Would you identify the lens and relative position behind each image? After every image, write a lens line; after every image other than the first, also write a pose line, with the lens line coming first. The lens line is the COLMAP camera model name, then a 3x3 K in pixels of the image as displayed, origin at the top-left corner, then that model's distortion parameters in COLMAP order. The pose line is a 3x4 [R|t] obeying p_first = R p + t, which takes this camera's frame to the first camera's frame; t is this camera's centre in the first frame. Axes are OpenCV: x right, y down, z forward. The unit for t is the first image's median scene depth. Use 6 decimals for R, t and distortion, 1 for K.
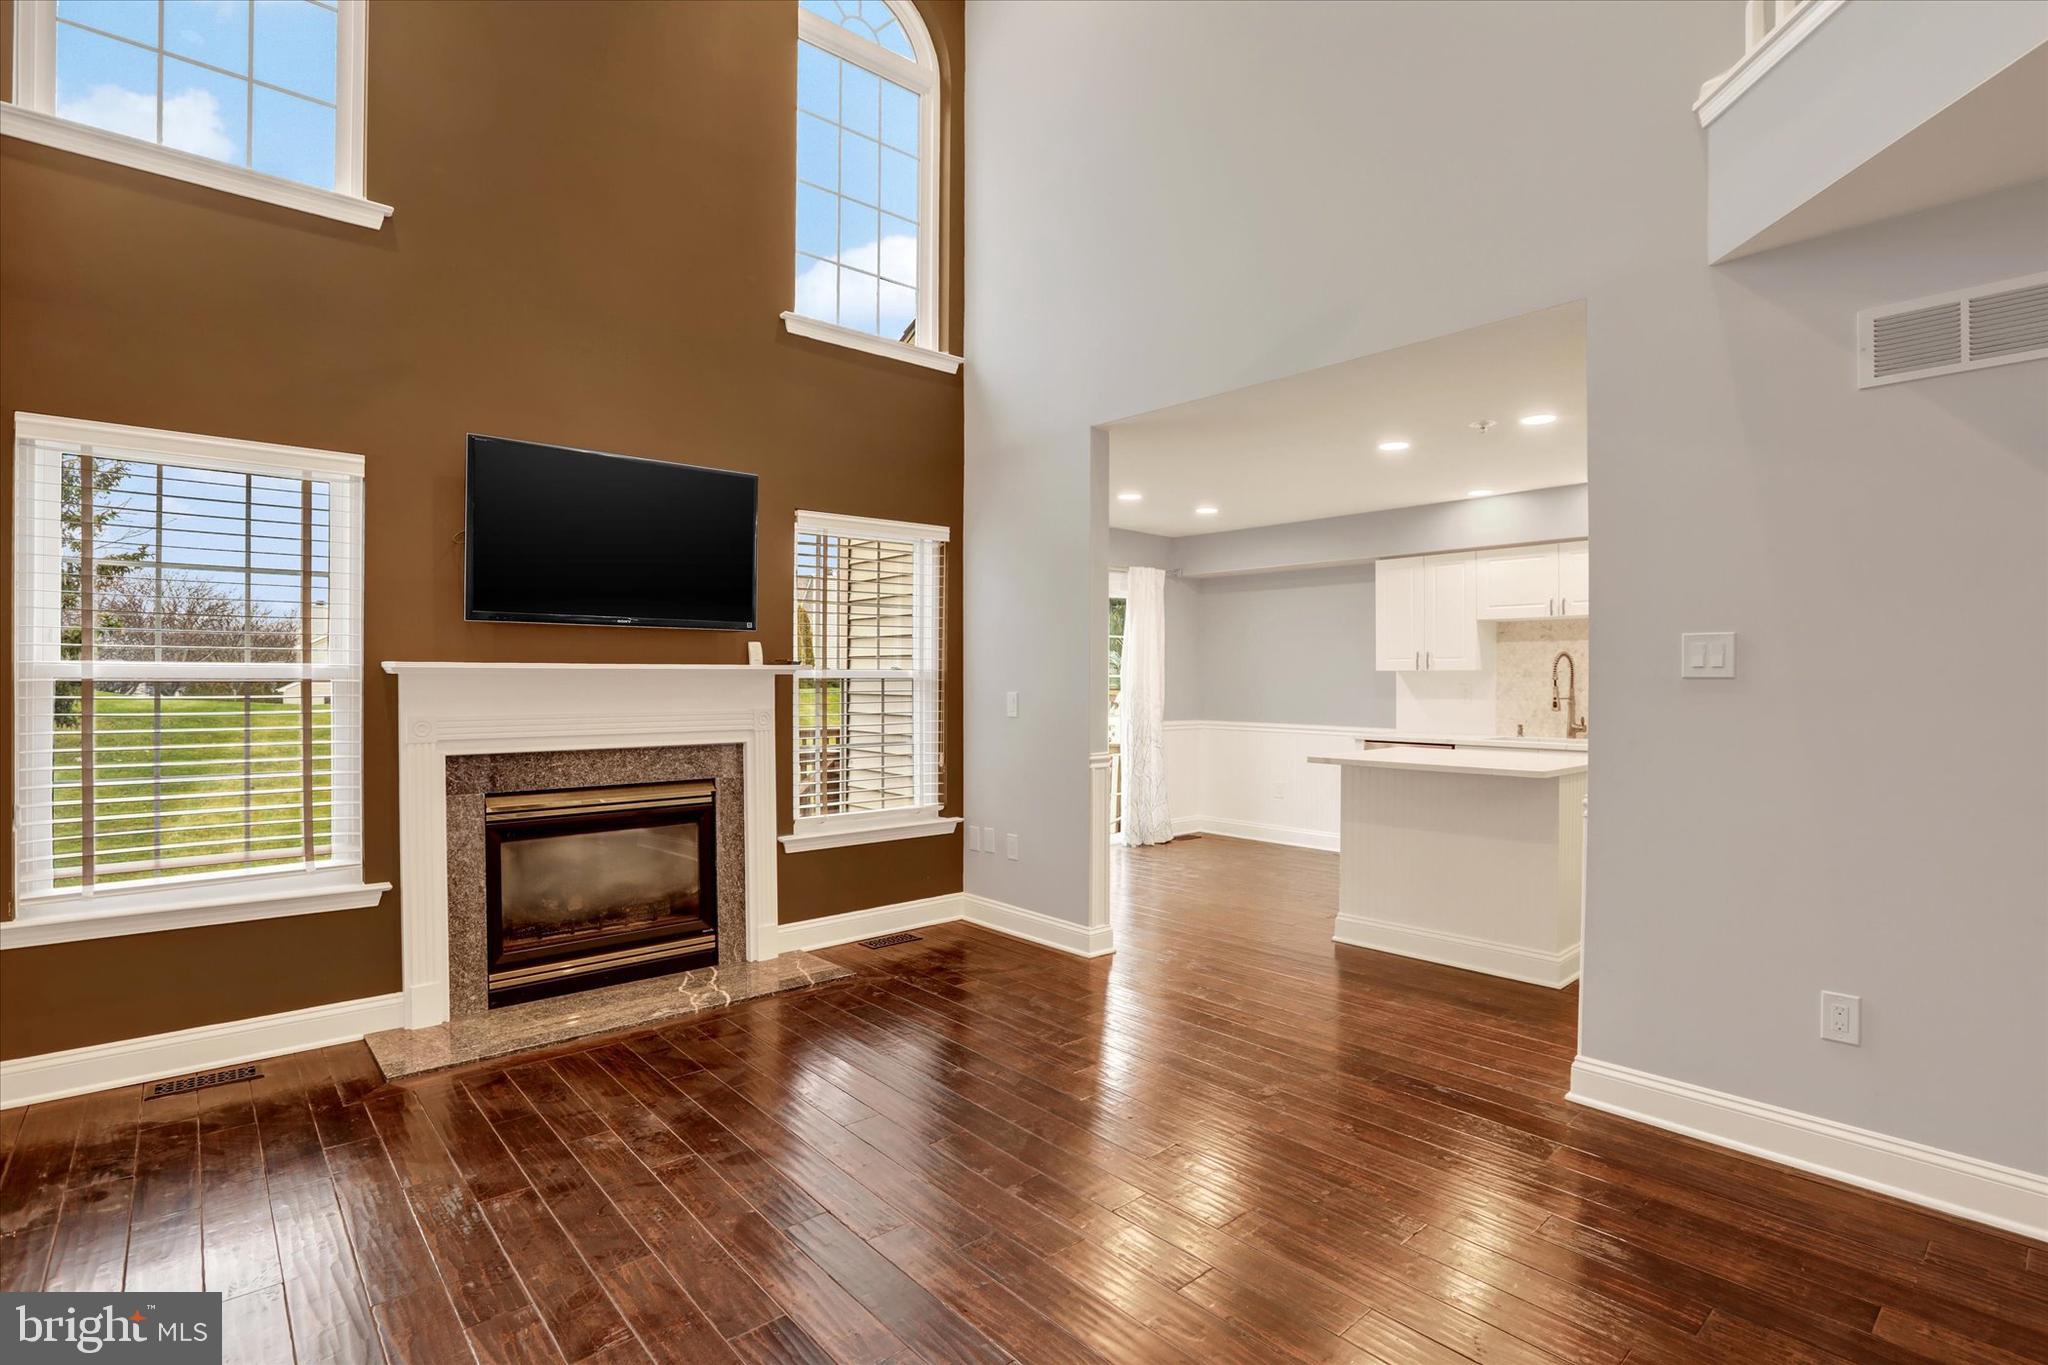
lens RADIAL K [[955.7, 0, 1020.2], [0, 955.7, 679.2], [0, 0, 1]] dist [-0.038467, 0.000113]
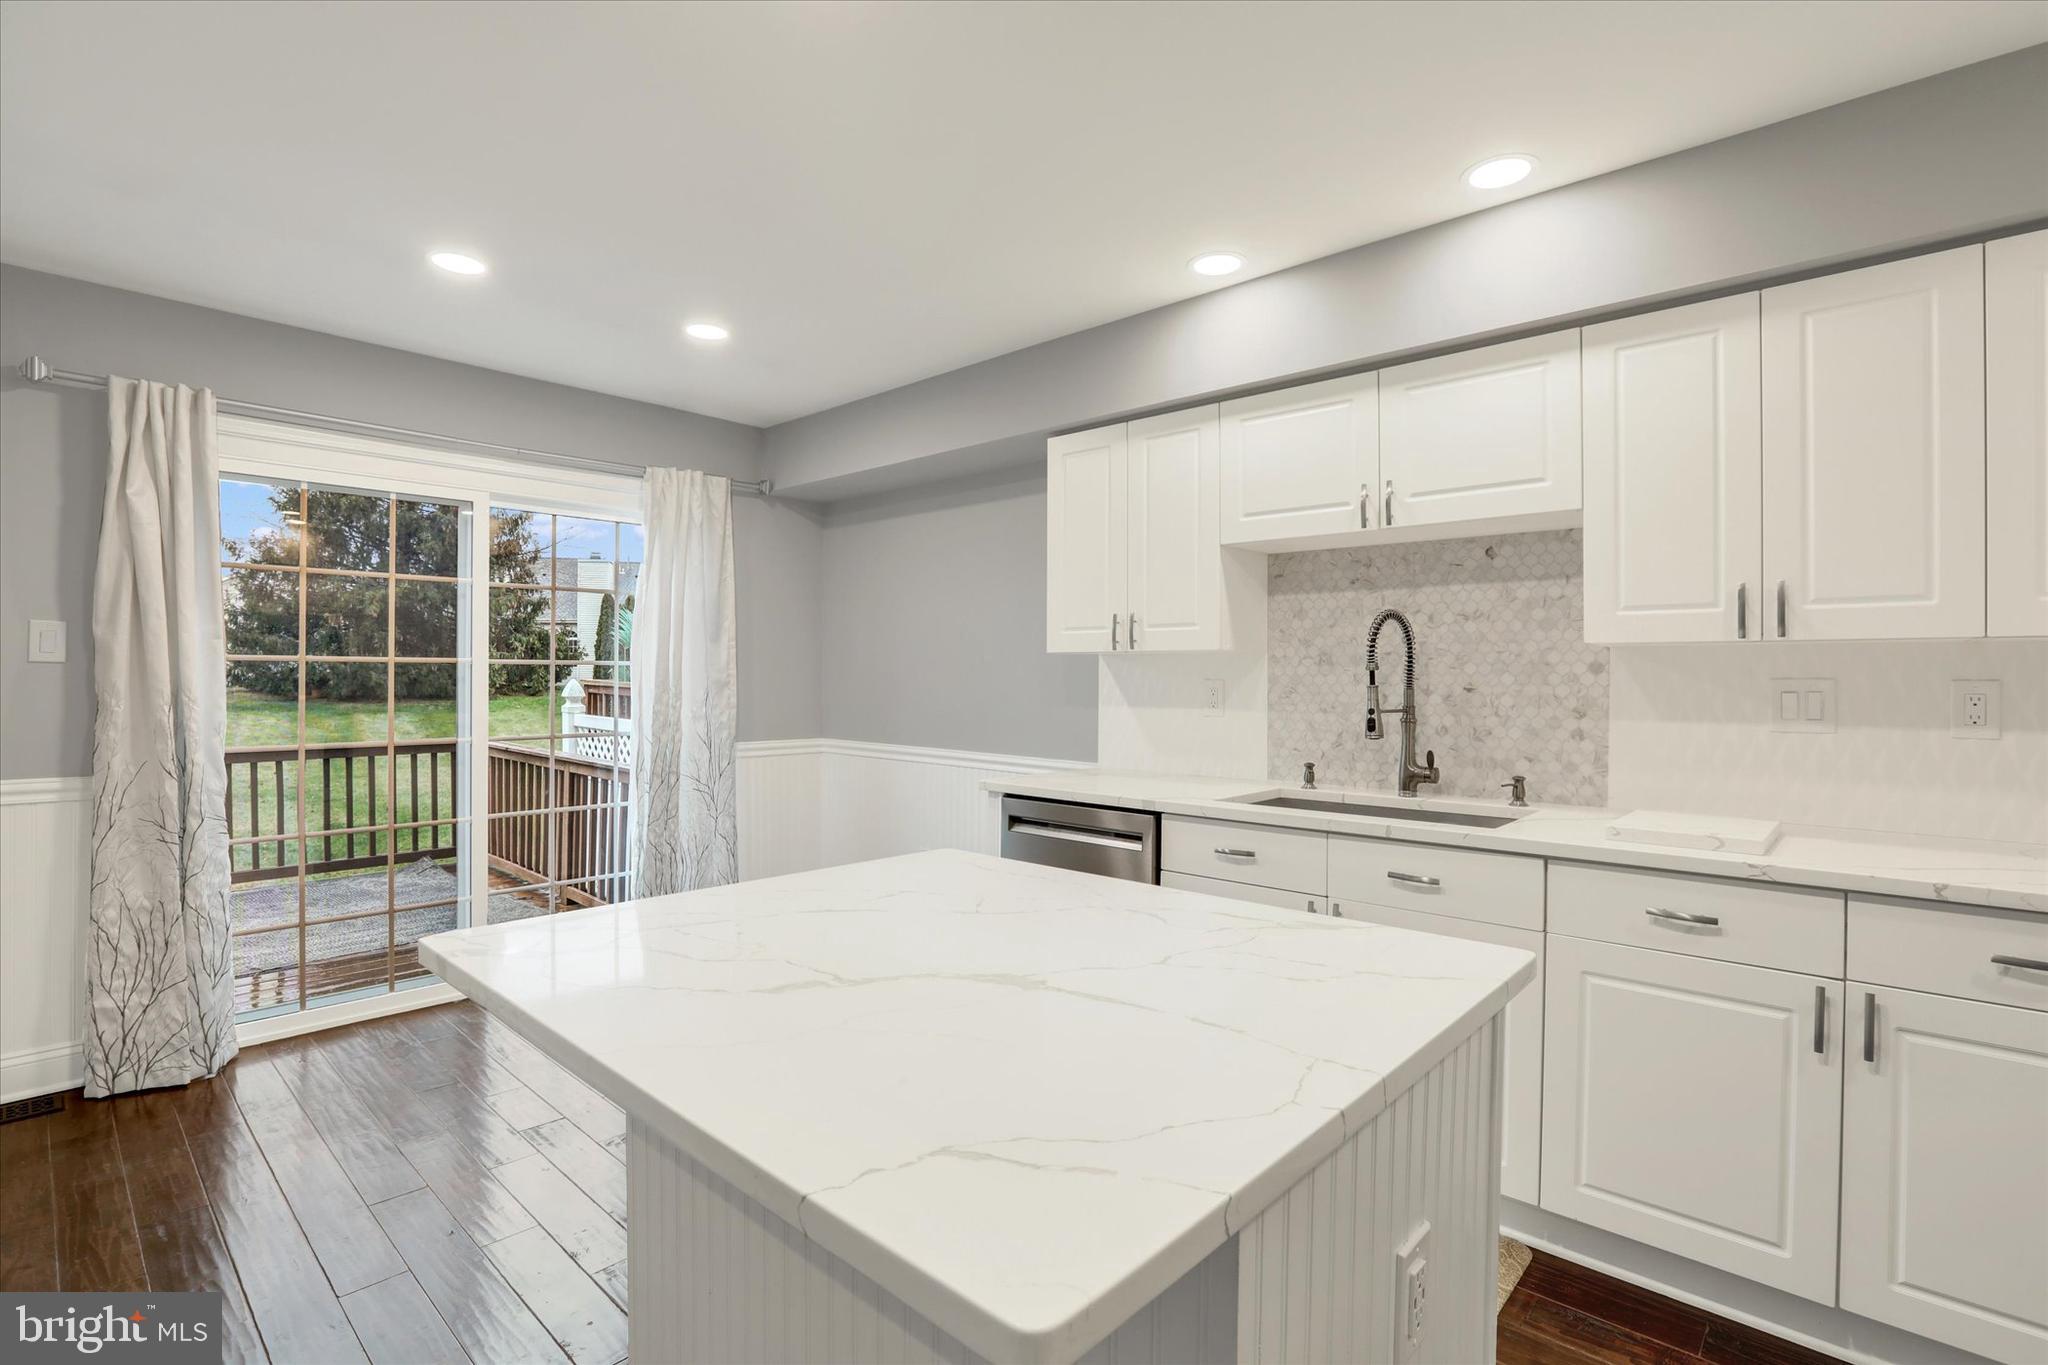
lens RADIAL K [[955.7, 0, 1020.2], [0, 955.7, 679.2], [0, 0, 1]] dist [-0.038467, 0.000113]
pose [[0.994879, -0.004385, 0.100977, 0.326743], [0.003736, 0.999971, 0.006610, 0.001239], [-0.101003, -0.006198, 0.994867, 0.521217]]
